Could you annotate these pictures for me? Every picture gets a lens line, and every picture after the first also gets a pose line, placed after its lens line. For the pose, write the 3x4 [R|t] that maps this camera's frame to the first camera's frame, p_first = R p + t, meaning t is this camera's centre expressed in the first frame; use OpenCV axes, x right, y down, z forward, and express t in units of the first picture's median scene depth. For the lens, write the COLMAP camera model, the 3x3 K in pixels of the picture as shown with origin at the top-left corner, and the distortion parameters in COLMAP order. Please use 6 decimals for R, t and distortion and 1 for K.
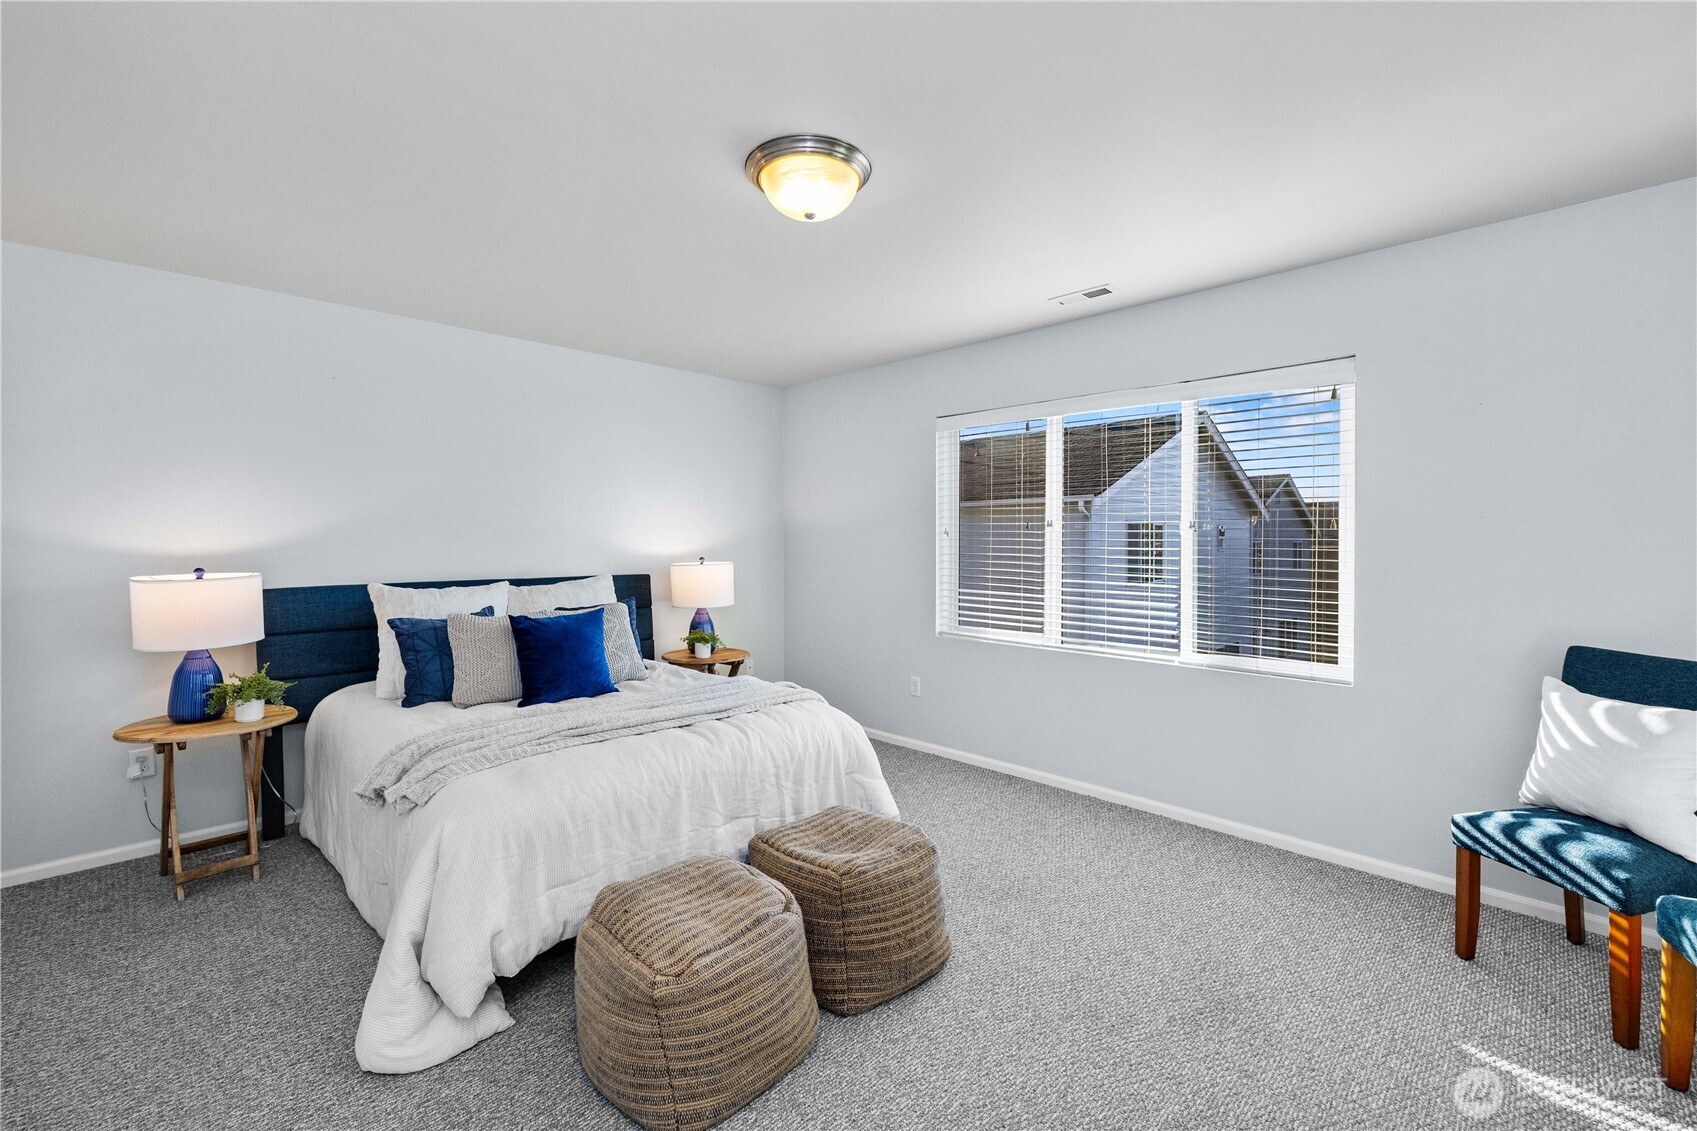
lens RADIAL K [[716.2, 0, 837.7], [0, 716.2, 544.6], [0, 0, 1]] dist [0.000136, 0.000232]
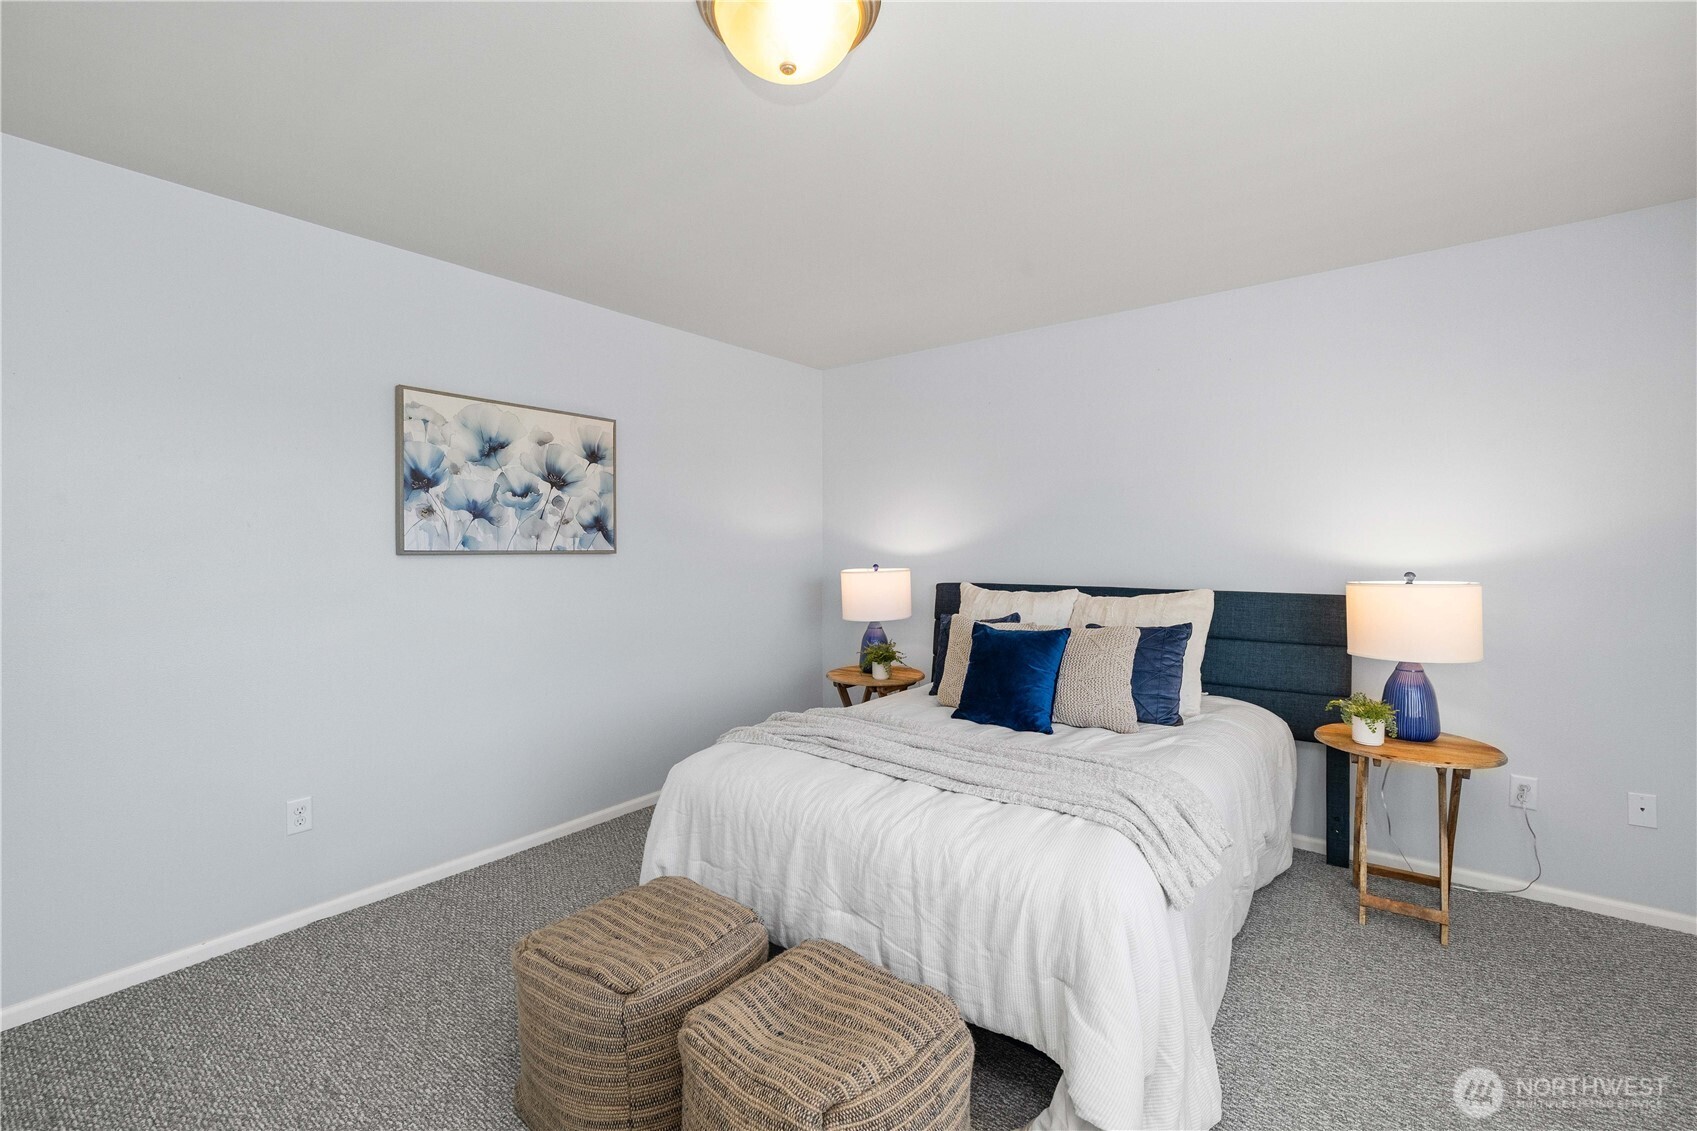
lens RADIAL K [[716.2, 0, 837.7], [0, 716.2, 544.6], [0, 0, 1]] dist [0.000136, 0.000232]
pose [[0.136584, 0.002067, -0.990626, 0.564441], [-0.000033, 0.999998, 0.002082, -0.010702], [0.990628, -0.000251, 0.136584, 0.812730]]
